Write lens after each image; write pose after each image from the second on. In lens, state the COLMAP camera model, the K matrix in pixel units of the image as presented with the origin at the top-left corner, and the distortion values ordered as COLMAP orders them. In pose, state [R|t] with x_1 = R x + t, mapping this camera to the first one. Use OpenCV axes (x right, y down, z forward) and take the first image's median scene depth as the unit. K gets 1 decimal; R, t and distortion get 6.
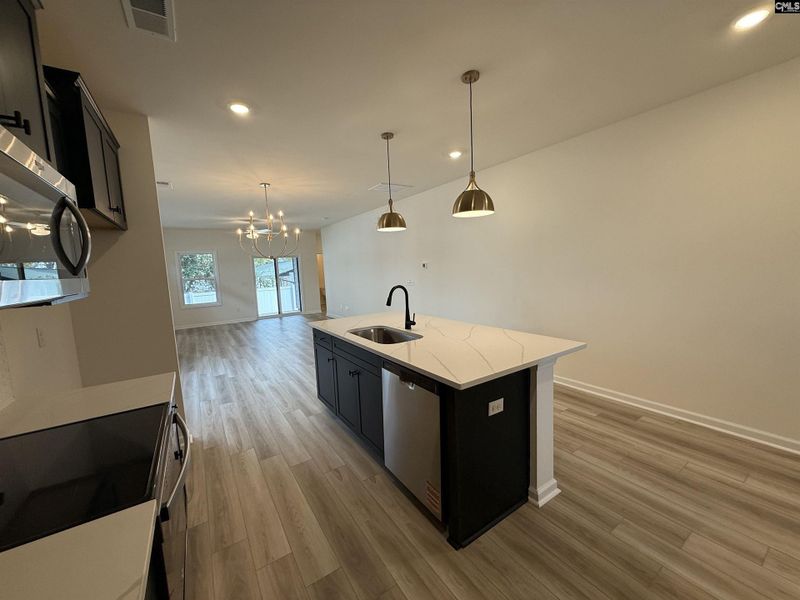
lens RADIAL K [[314.0, 0, 398.7], [0, 314.0, 301.0], [0, 0, 1]] dist [-0.000584, 0.000108]
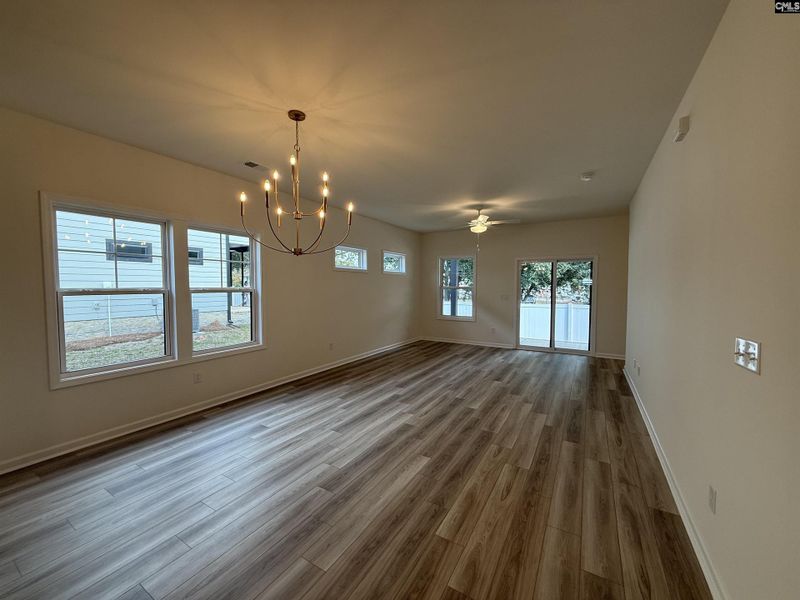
lens RADIAL K [[314.0, 0, 398.7], [0, 314.0, 301.0], [0, 0, 1]] dist [-0.000584, 0.000108]
pose [[0.426409, 0.079505, -0.901030, 0.145922], [-0.105483, 0.993704, 0.037763, -0.080508], [0.898359, 0.078941, 0.432110, 0.784470]]
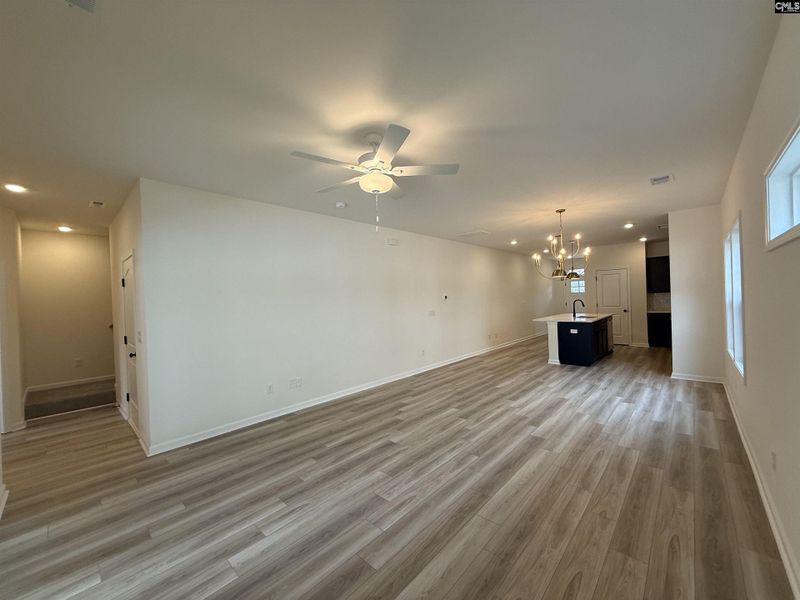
lens RADIAL K [[314.0, 0, 398.7], [0, 314.0, 301.0], [0, 0, 1]] dist [-0.000584, 0.000108]
pose [[-0.233913, 0.040844, 0.971399, -1.090972], [0.136297, 0.990629, -0.008832, -0.115293], [-0.962657, 0.130333, -0.237288, 1.514535]]
